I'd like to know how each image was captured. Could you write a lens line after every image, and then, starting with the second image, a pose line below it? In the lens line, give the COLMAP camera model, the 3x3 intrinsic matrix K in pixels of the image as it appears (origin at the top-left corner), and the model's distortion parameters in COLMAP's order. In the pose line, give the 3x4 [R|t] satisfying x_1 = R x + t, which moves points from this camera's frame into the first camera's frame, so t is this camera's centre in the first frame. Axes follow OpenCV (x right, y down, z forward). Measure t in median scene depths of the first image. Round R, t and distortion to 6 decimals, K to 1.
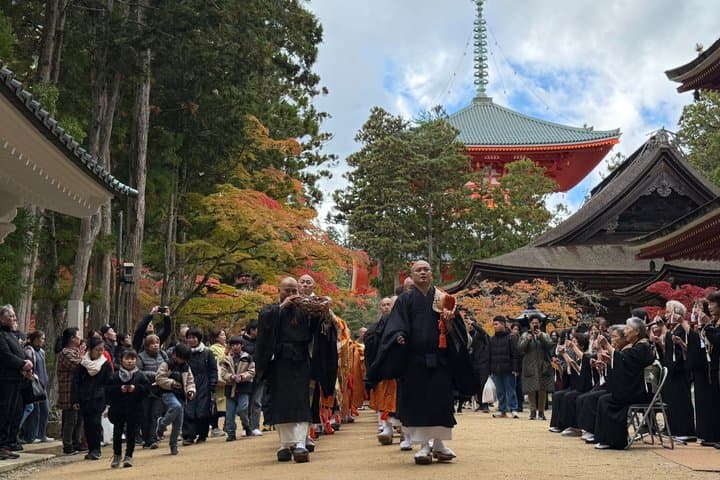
lens RADIAL K [[661.7, 0, 377.8], [0, 661.7, 240.7], [0, 0, 1]] dist [0.010900, 0.003779]
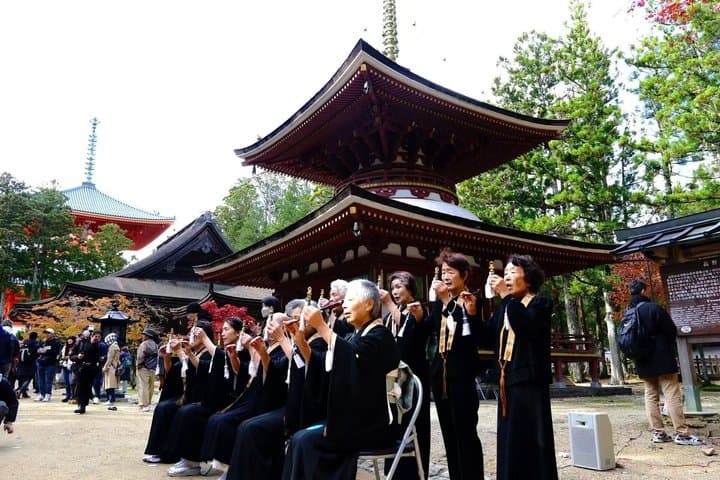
lens RADIAL K [[661.7, 0, 377.8], [0, 661.7, 240.7], [0, 0, 1]] dist [0.010900, 0.003779]
pose [[0.826088, 0.112956, 0.552104, -0.106322], [-0.114283, 0.992928, -0.032149, -0.100367], [-0.551831, -0.036538, 0.833155, -0.572359]]
